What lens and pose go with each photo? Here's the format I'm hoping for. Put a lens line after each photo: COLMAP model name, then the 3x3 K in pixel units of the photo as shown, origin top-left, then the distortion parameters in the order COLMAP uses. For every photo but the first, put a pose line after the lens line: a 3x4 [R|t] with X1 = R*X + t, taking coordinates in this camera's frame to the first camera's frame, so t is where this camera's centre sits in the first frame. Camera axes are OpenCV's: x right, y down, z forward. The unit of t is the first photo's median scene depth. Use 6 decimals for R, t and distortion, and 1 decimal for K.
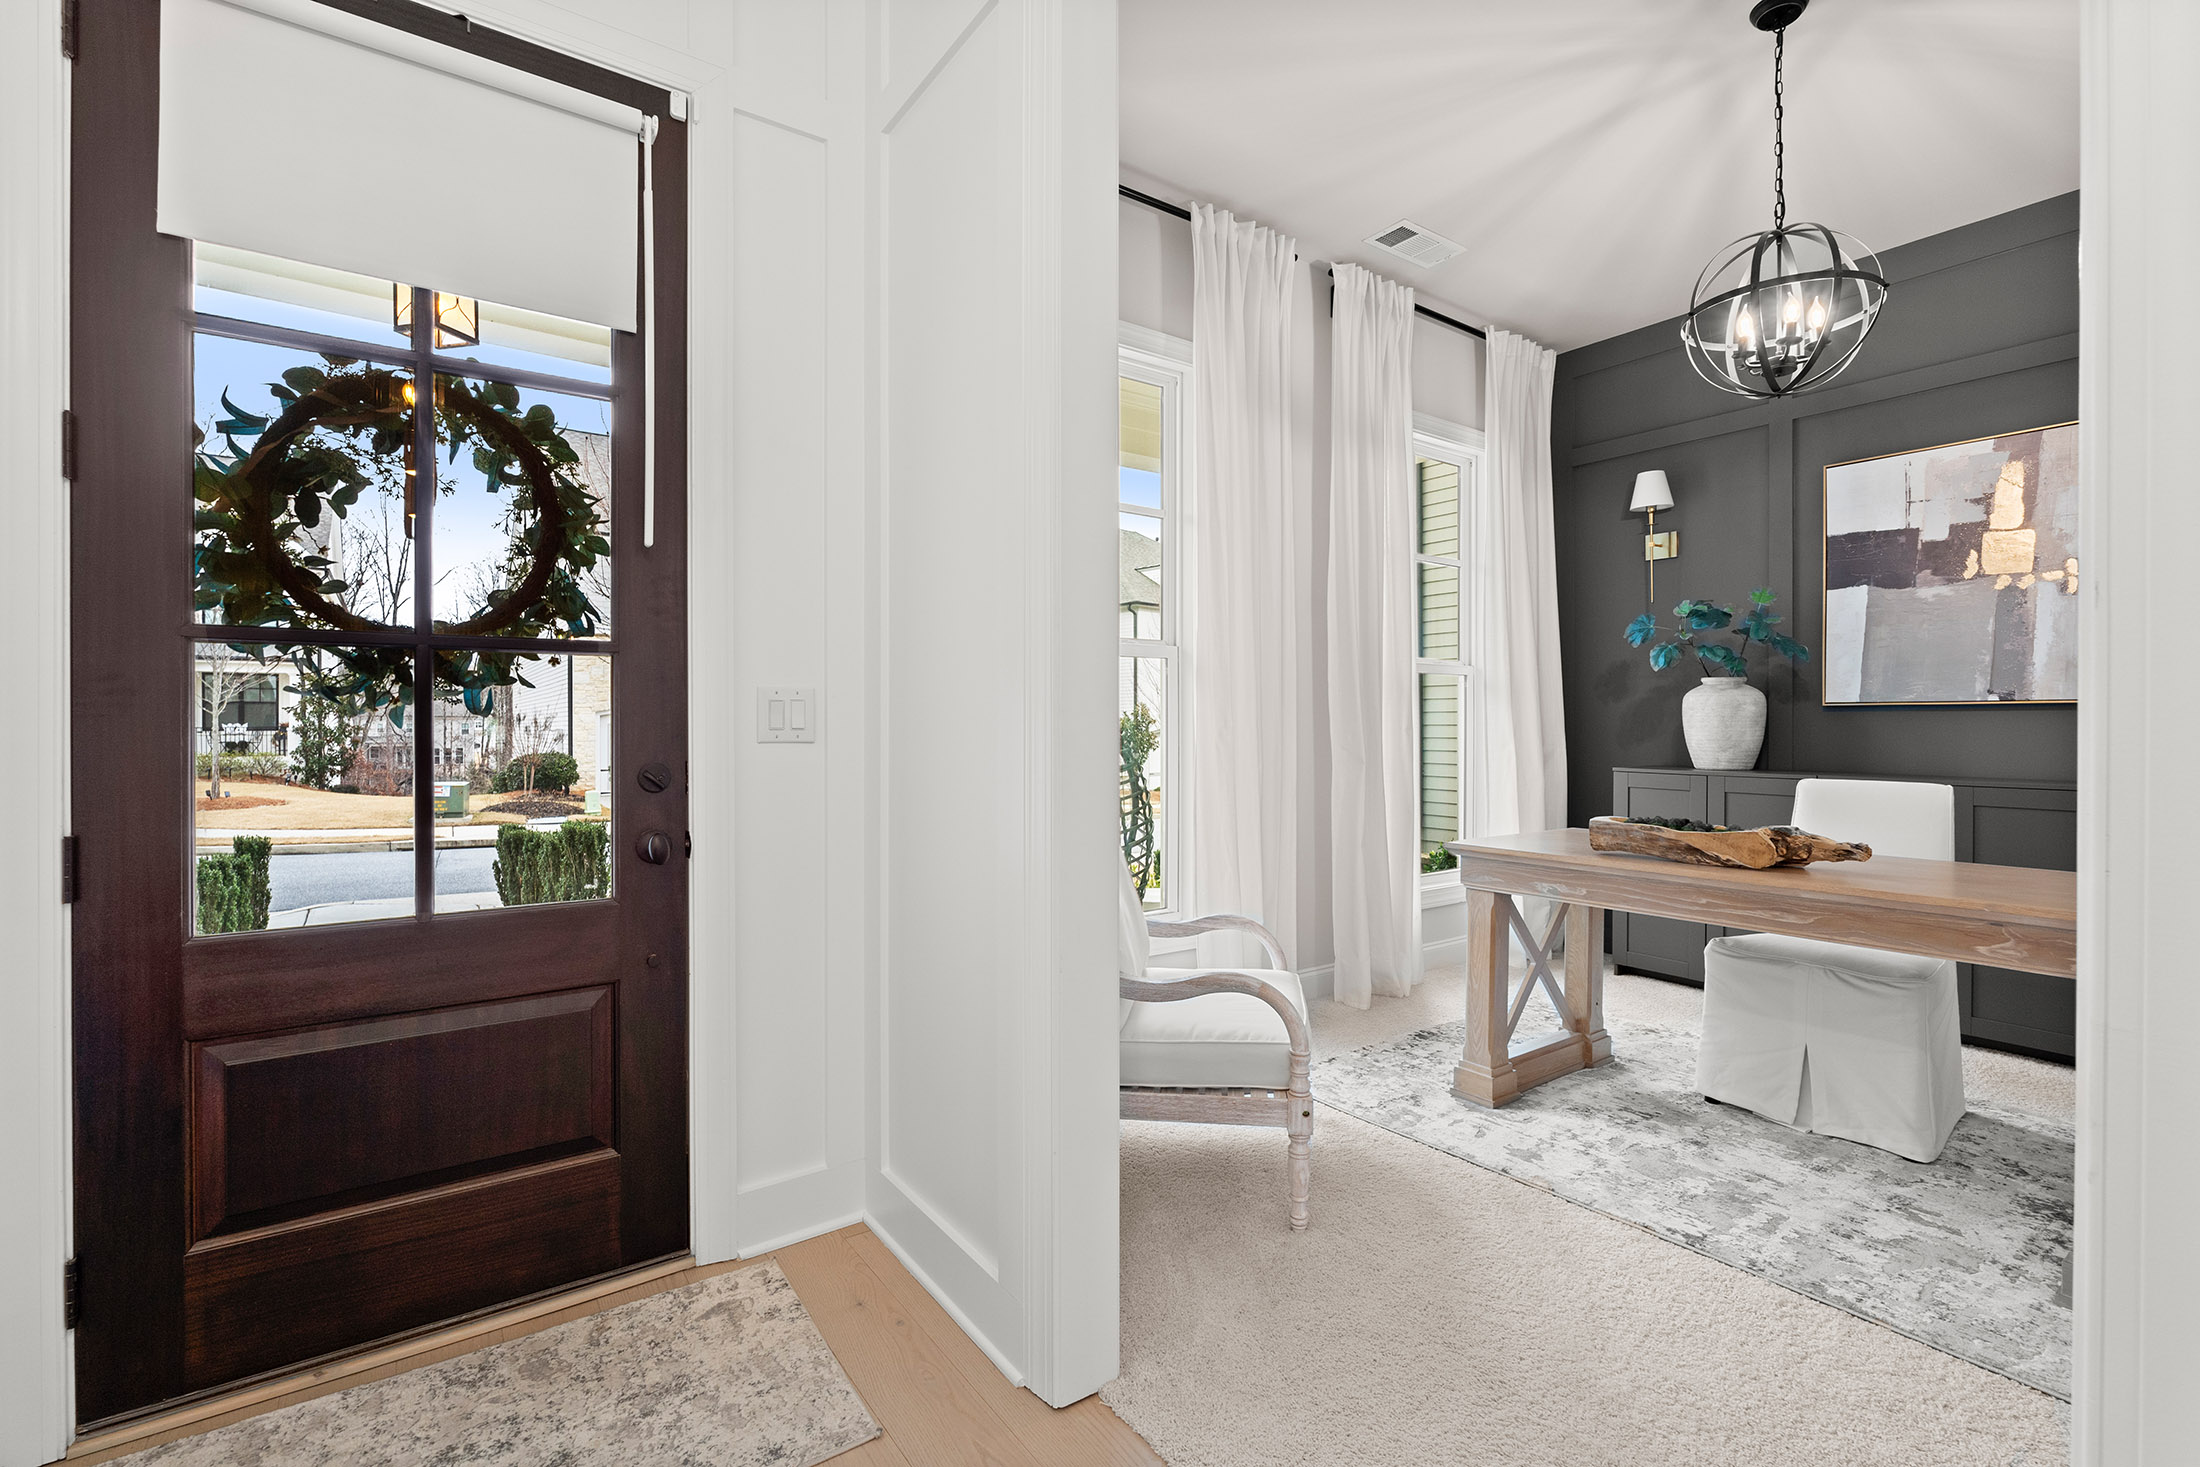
lens RADIAL K [[984.4, 0, 1094.8], [0, 984.4, 733.2], [0, 0, 1]] dist [-0.006293, 0.000869]
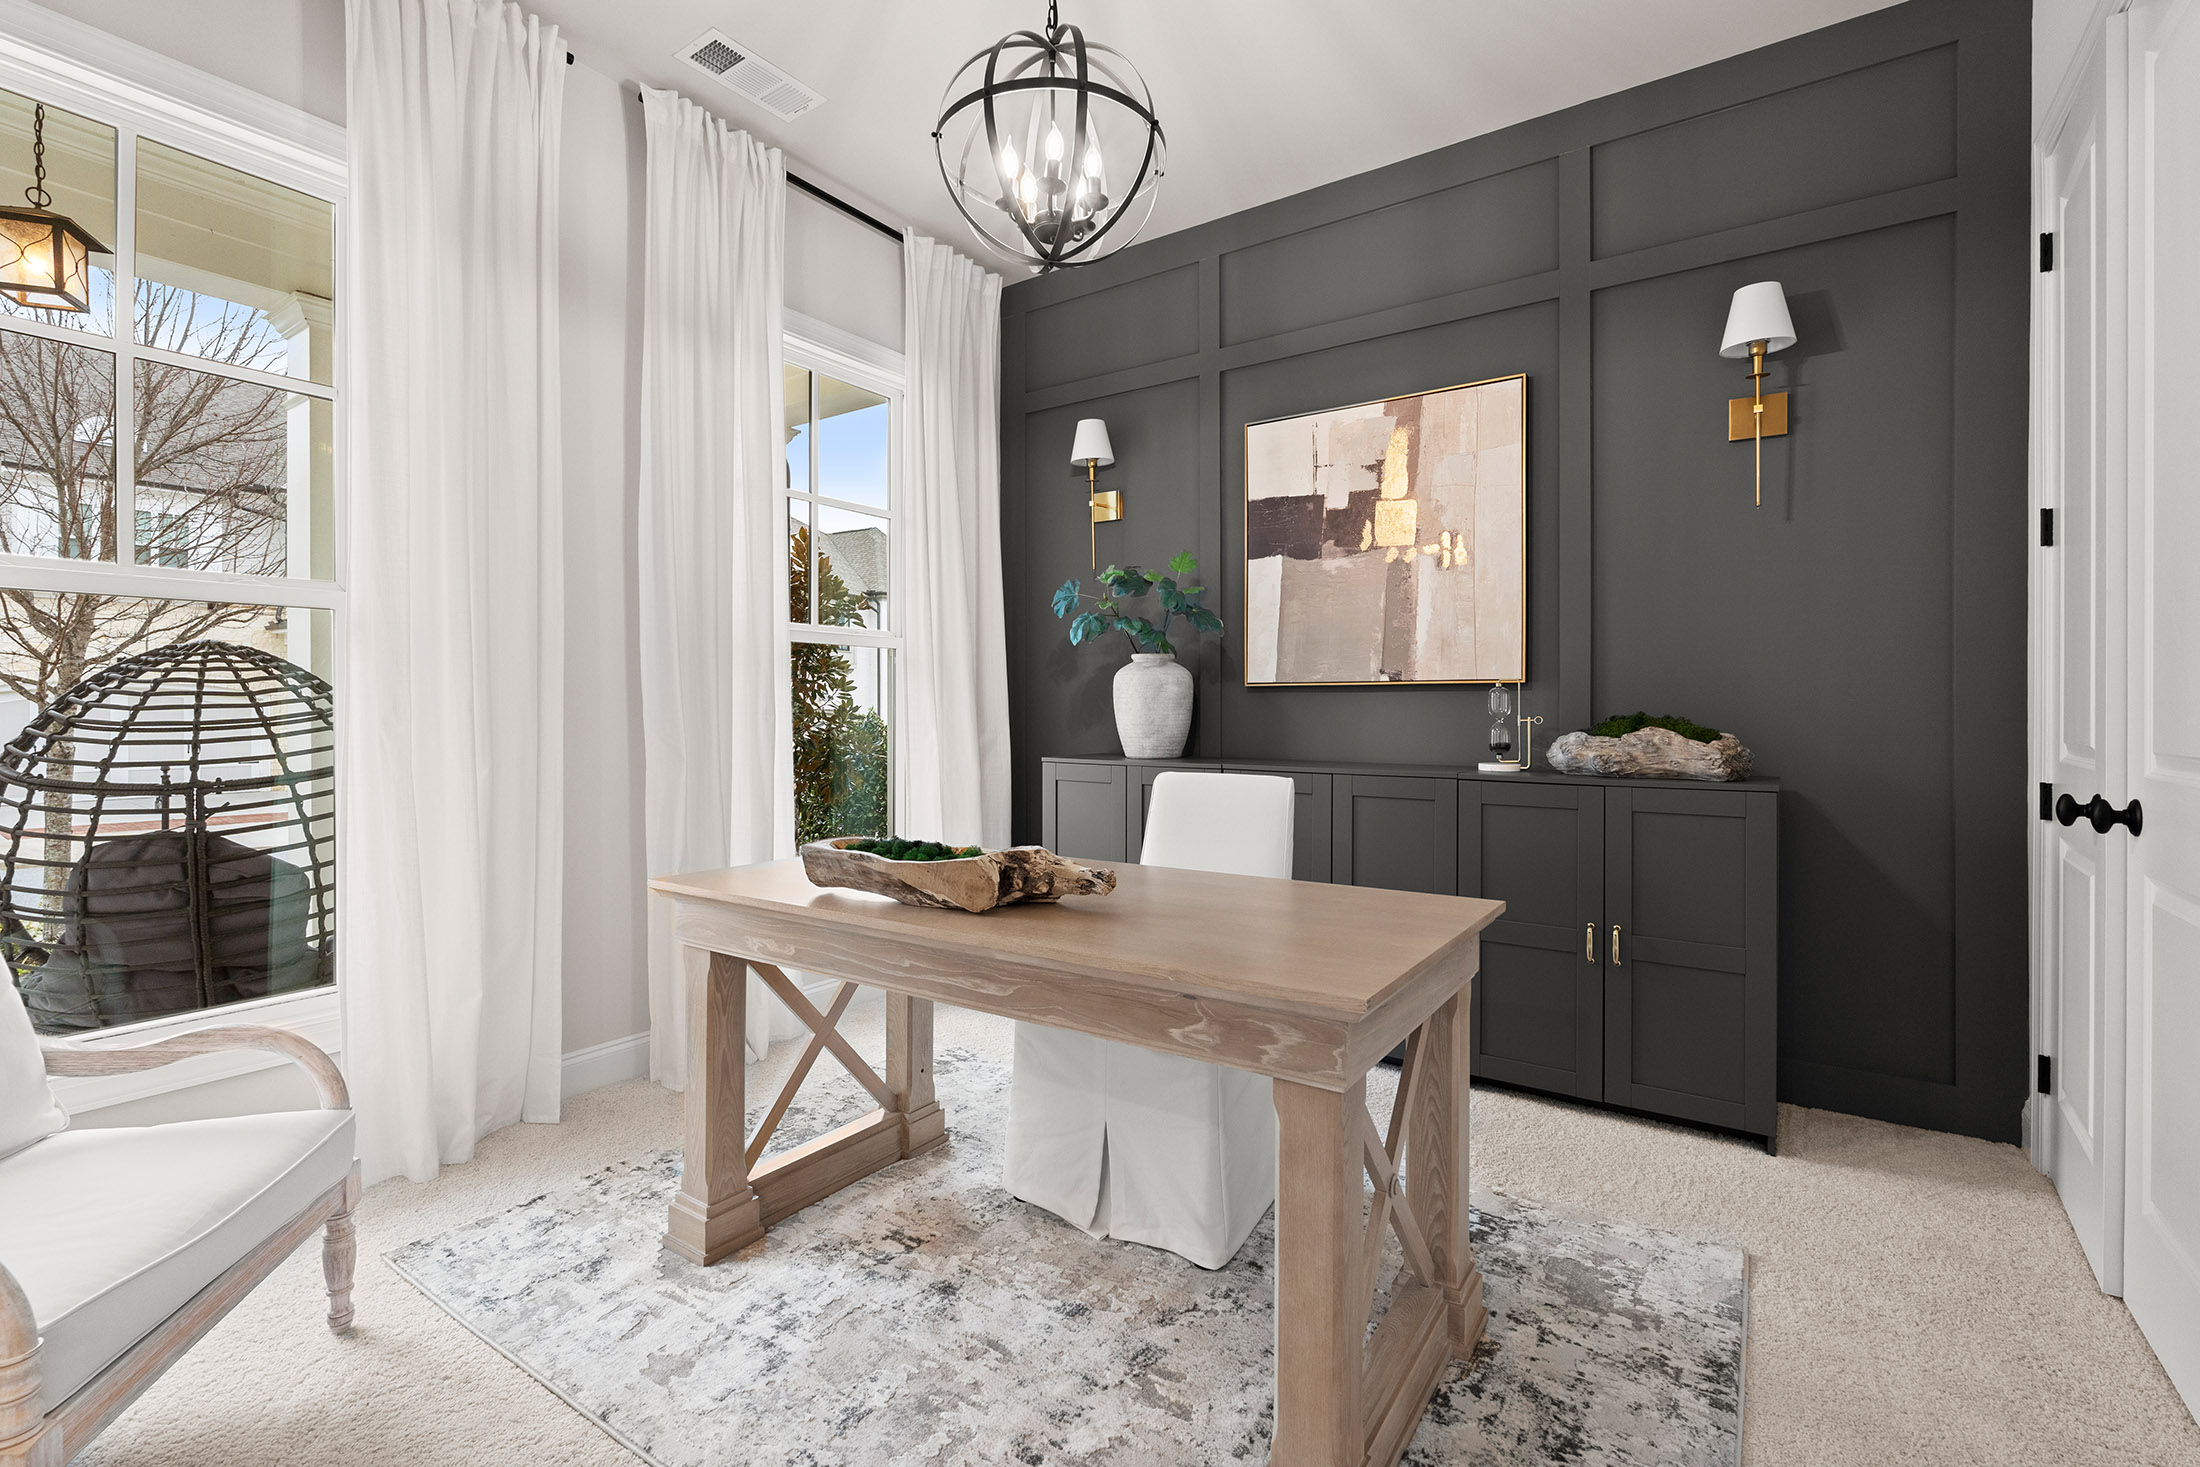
lens RADIAL K [[984.4, 0, 1109.9], [0, 984.4, 719.2], [0, 0, 1]] dist [-0.006293, 0.000869]
pose [[0.940217, -0.006332, 0.340518, 0.352734], [0.005590, 0.999979, 0.003162, -0.001134], [-0.340531, -0.001069, 0.940233, 0.205783]]
